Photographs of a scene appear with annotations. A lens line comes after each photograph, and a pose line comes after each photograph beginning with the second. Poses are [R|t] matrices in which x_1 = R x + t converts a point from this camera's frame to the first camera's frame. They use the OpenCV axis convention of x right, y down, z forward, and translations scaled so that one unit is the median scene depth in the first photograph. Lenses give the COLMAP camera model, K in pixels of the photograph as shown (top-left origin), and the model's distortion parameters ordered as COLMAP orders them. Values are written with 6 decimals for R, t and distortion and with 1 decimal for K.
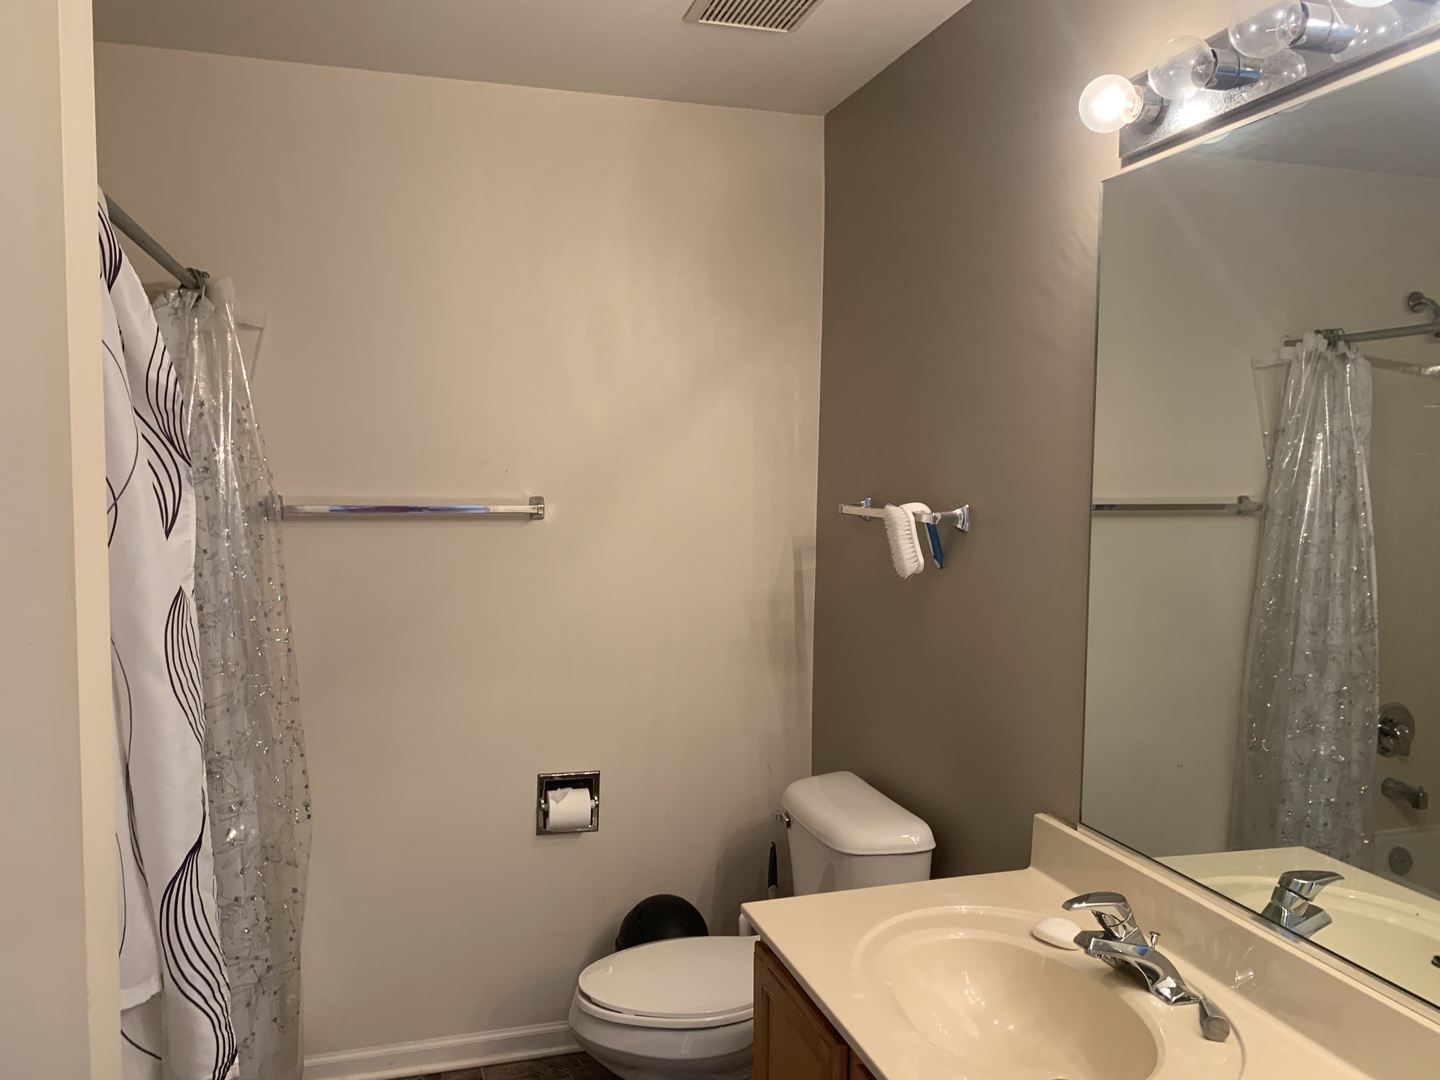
lens RADIAL K [[1108.7, 0, 713.8], [0, 1108.7, 519.9], [0, 0, 1]] dist [0.077710, -0.148715]
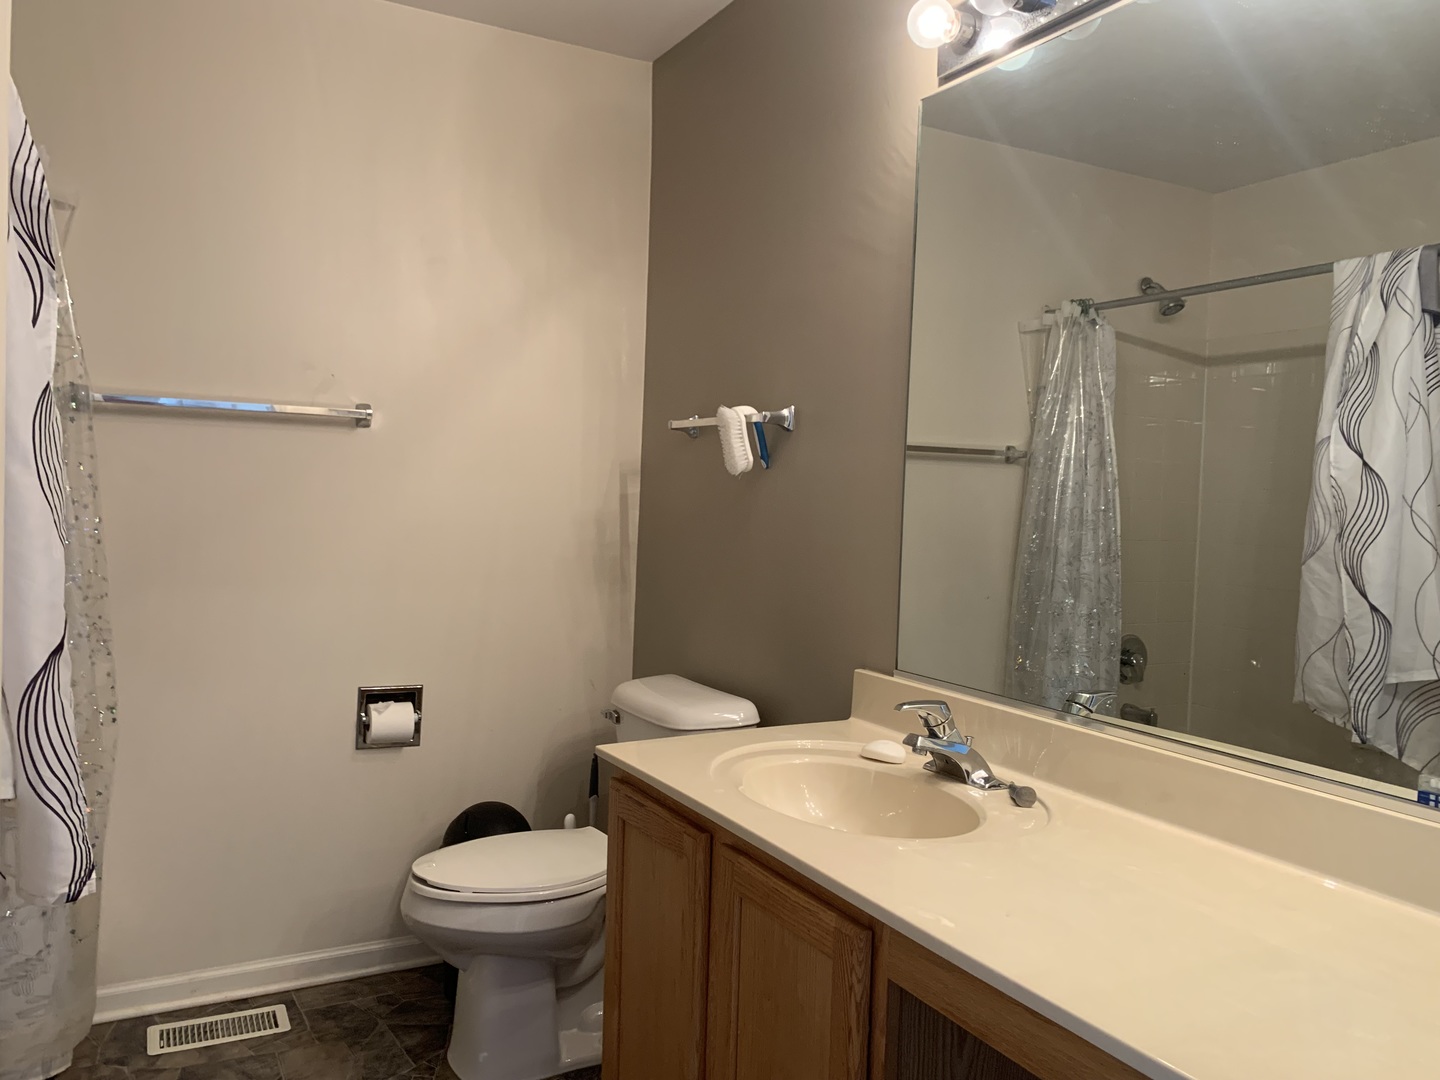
lens RADIAL K [[1132.8, 0, 720.0], [0, 1132.8, 540.0], [0, 0, 1]] dist [0.007707, -0.008522]
pose [[0.975687, 0.016435, 0.218550, -0.068735], [-0.010204, 0.999509, -0.029609, 0.126997], [-0.218929, 0.026659, 0.975376, -0.050220]]
